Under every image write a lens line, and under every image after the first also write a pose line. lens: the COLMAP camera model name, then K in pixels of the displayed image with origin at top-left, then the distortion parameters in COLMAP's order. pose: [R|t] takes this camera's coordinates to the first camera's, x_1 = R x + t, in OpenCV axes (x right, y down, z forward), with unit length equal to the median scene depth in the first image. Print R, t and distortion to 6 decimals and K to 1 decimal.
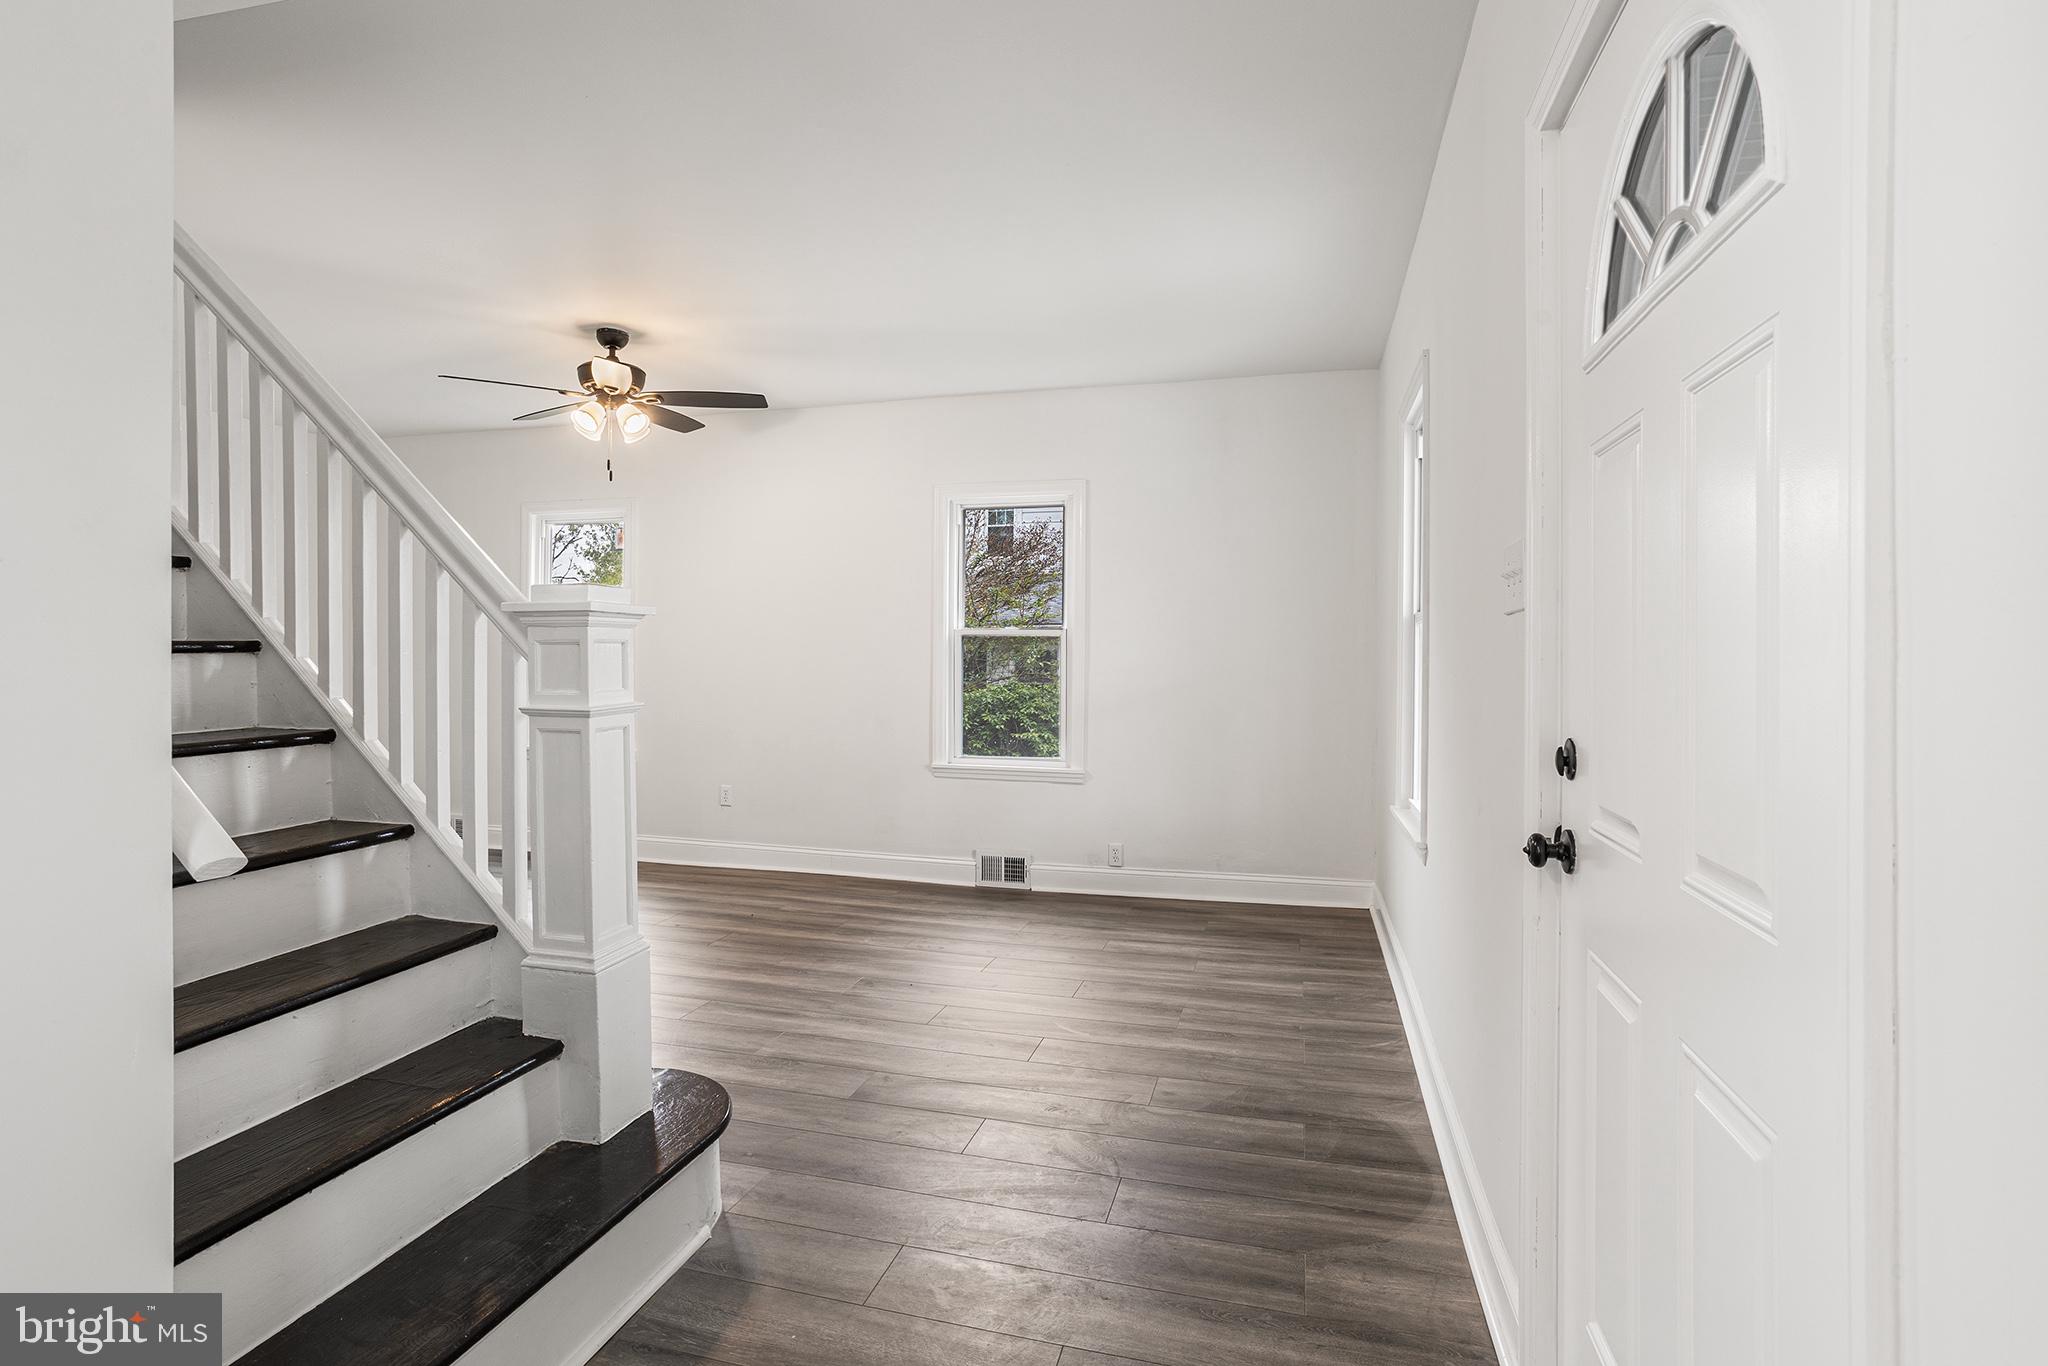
lens RADIAL K [[994.1, 0, 1000.8], [0, 994.1, 663.4], [0, 0, 1]] dist [-0.061074, 0.035891]
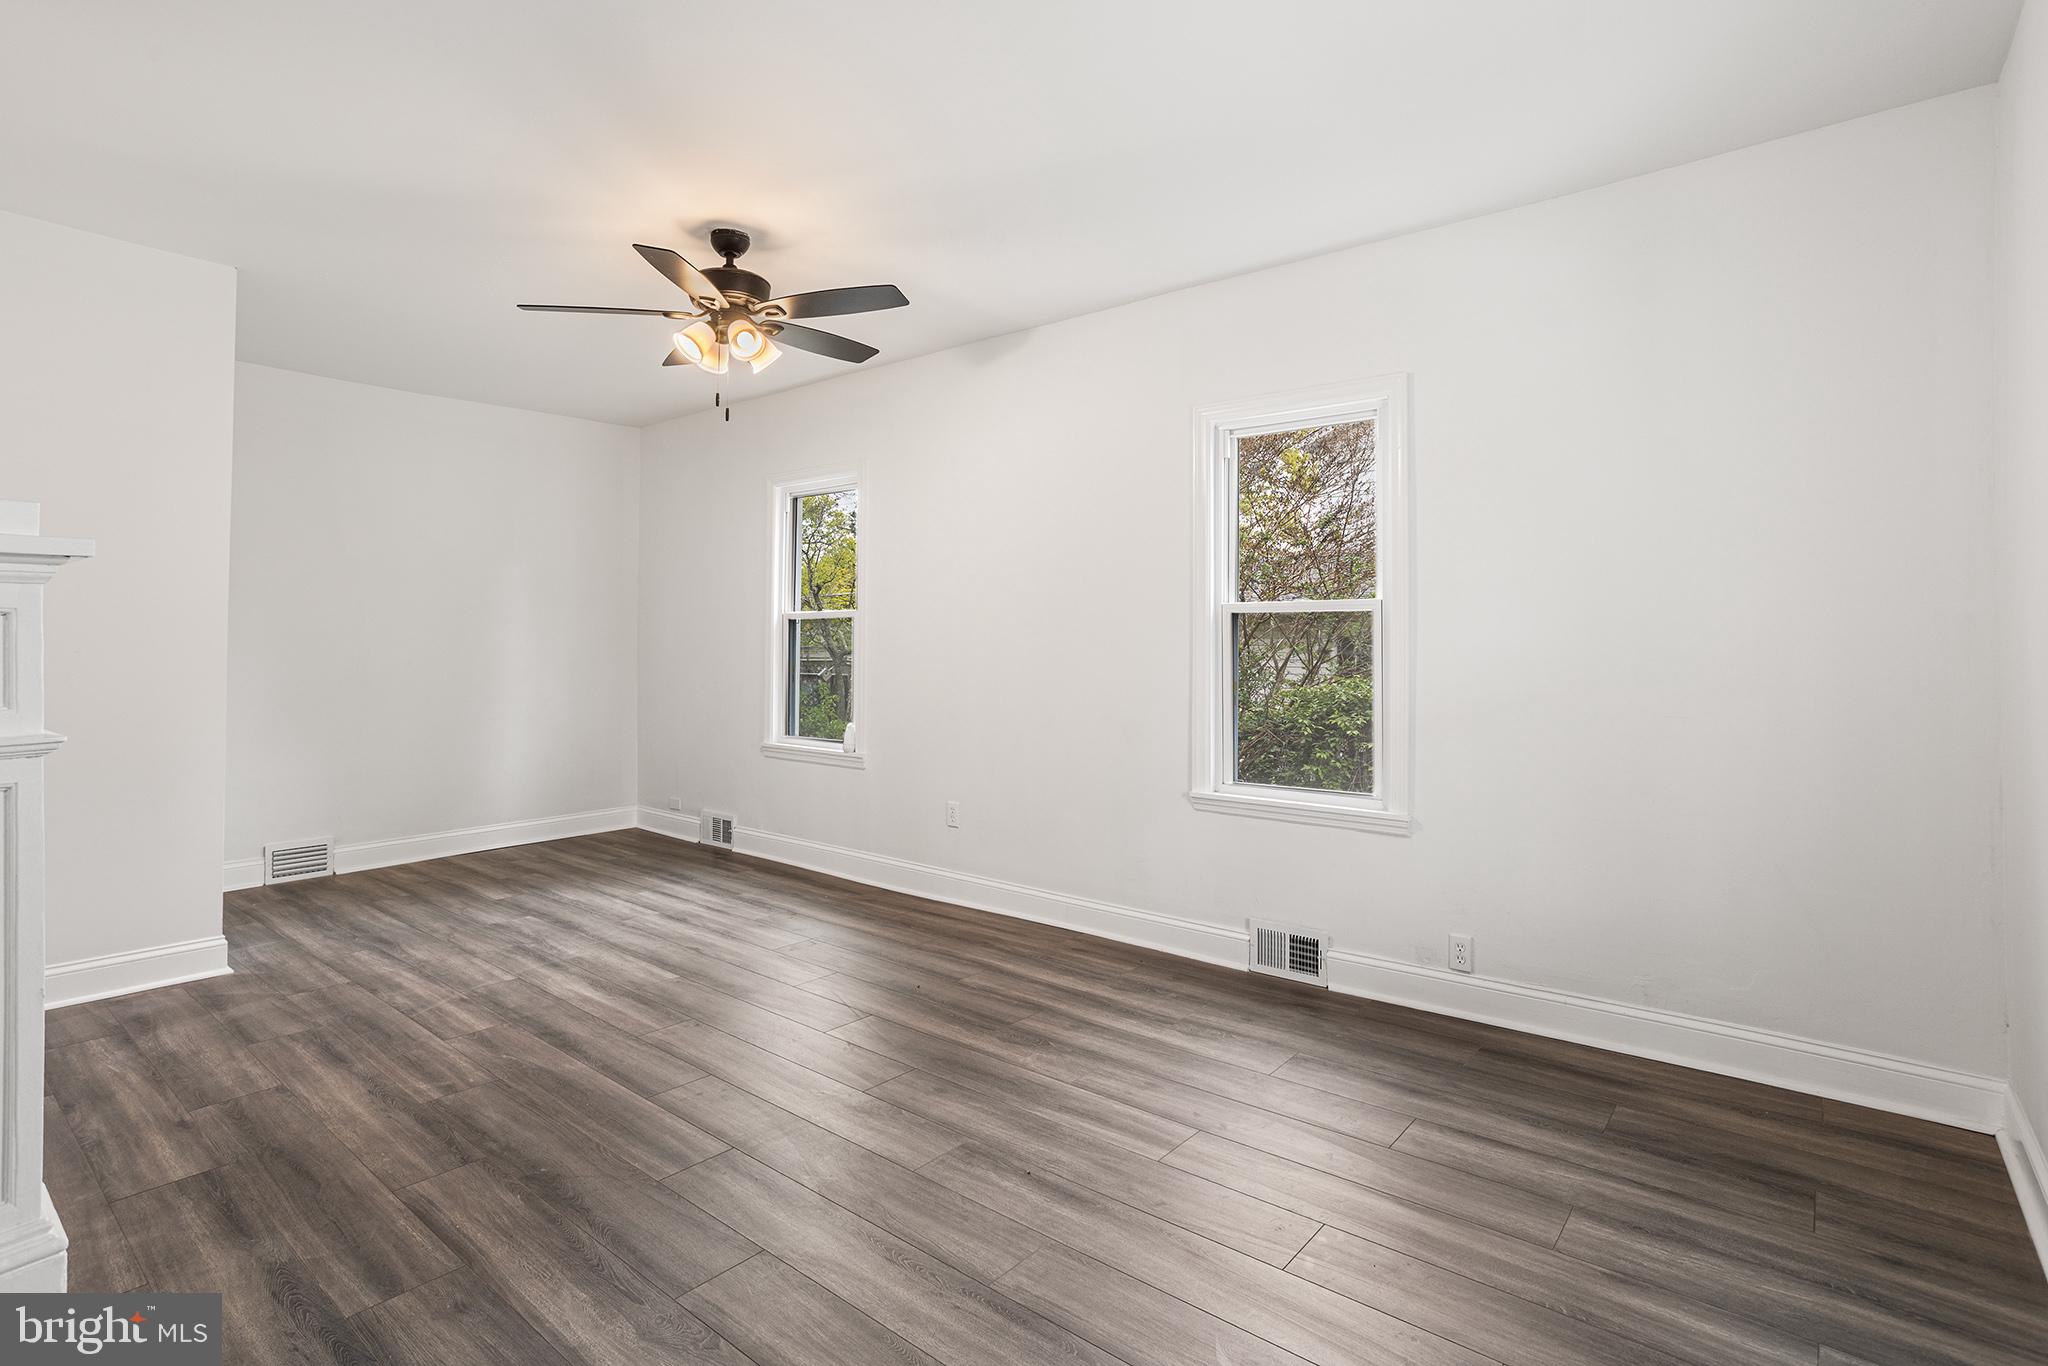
lens RADIAL K [[1004.3, 0, 992.6], [0, 1004.3, 632.2], [0, 0, 1]] dist [-0.051183, 0.025938]
pose [[0.914565, -0.008392, -0.404352, 0.102108], [0.001012, 0.999829, -0.018464, -0.001045], [0.404437, 0.016477, 0.914417, 0.301951]]
